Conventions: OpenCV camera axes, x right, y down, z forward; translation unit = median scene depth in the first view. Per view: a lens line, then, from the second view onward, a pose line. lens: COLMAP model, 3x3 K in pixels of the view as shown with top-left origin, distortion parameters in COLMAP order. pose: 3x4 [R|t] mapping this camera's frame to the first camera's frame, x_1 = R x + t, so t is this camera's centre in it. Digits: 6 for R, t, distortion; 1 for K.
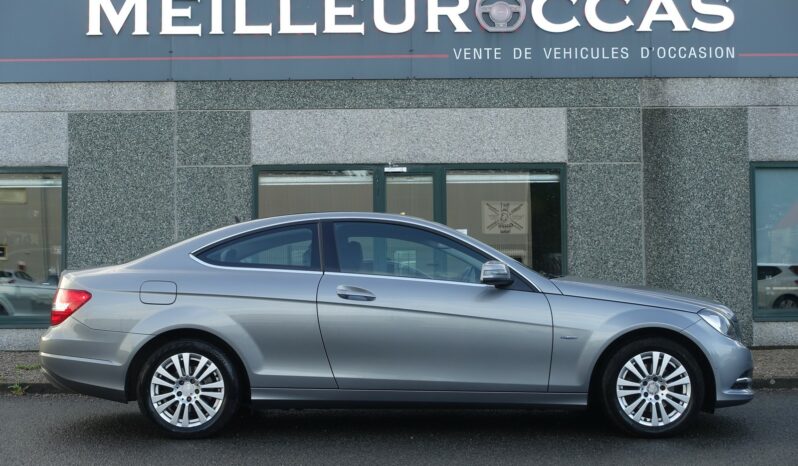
lens RADIAL K [[1124.6, 0, 399.0], [0, 1124.6, 233.0], [0, 0, 1]] dist [0.027127, 0.036601]
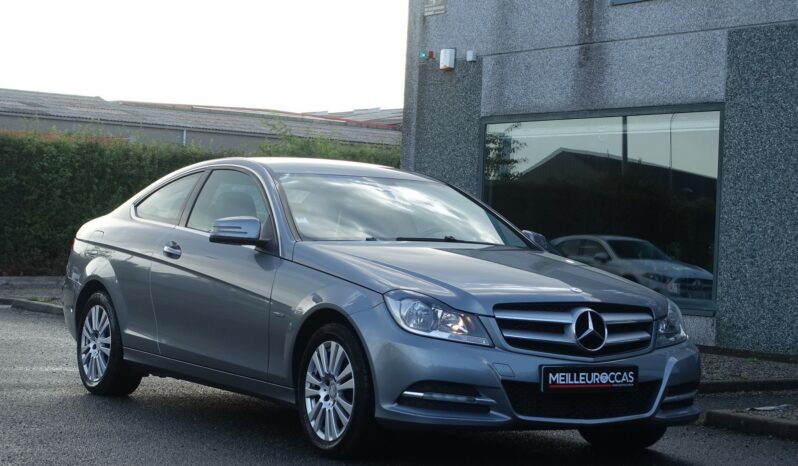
lens RADIAL K [[1703.7, 0, 399.0], [0, 1703.7, 233.0], [0, 0, 1]] dist [0.018536, -0.638004]
pose [[0.564176, 0.028205, -0.825173, 0.519762], [-0.014522, 0.999601, 0.024239, 0.003750], [0.825527, -0.001692, 0.564360, 0.184078]]
